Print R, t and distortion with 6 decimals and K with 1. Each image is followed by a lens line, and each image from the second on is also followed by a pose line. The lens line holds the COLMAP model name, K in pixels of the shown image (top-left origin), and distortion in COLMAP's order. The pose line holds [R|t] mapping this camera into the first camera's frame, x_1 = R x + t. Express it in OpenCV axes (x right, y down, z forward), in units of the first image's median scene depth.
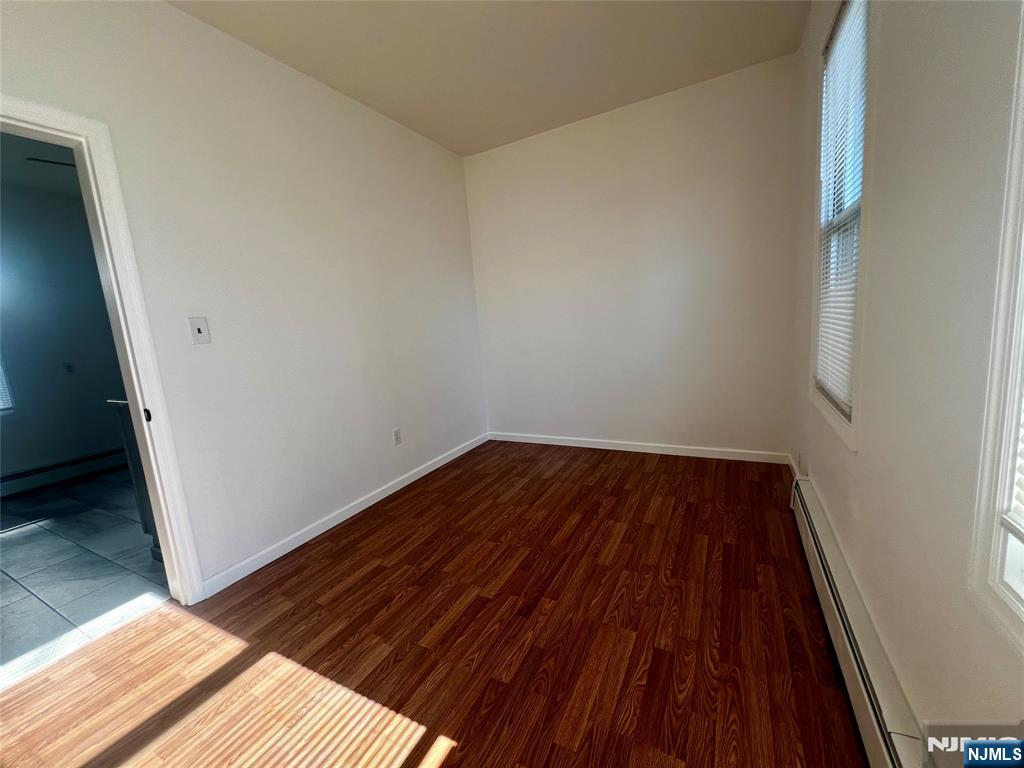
lens RADIAL K [[408.6, 0, 512.5], [0, 408.6, 380.8], [0, 0, 1]] dist [-0.002989, 0.000692]
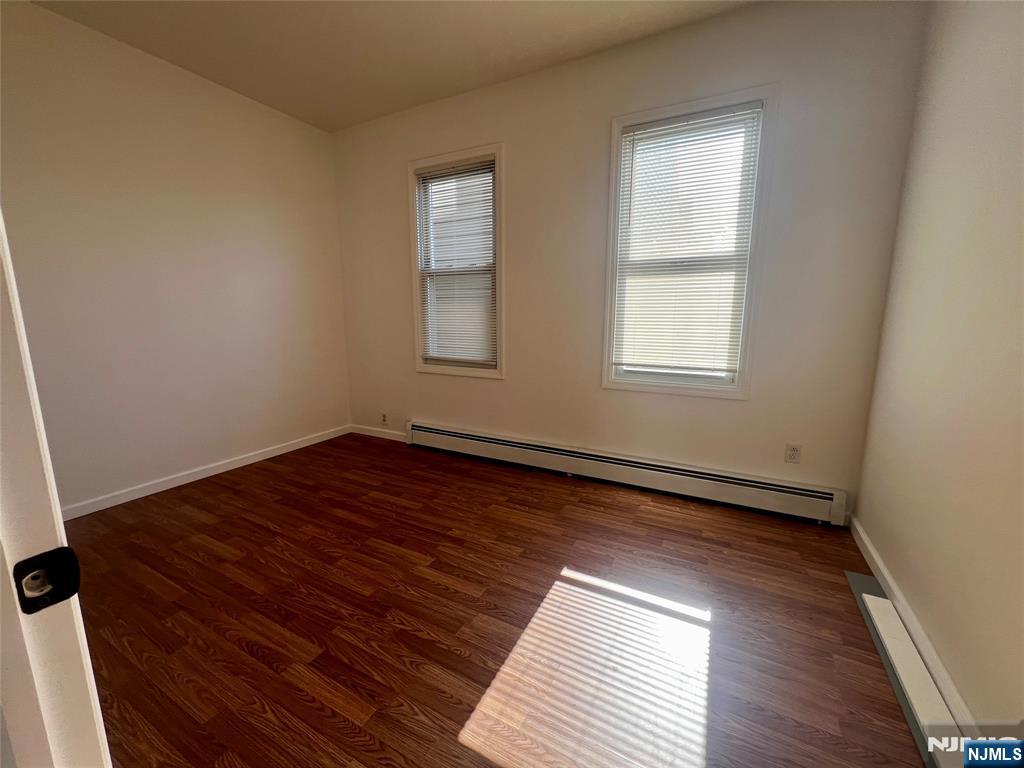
lens RADIAL K [[408.6, 0, 515.2], [0, 408.6, 381.2], [0, 0, 1]] dist [-0.002989, 0.000692]
pose [[-0.007953, -0.089149, 0.995987, -0.920519], [0.146780, 0.985126, 0.089349, -0.005375], [-0.989137, 0.146902, 0.005251, 0.589819]]
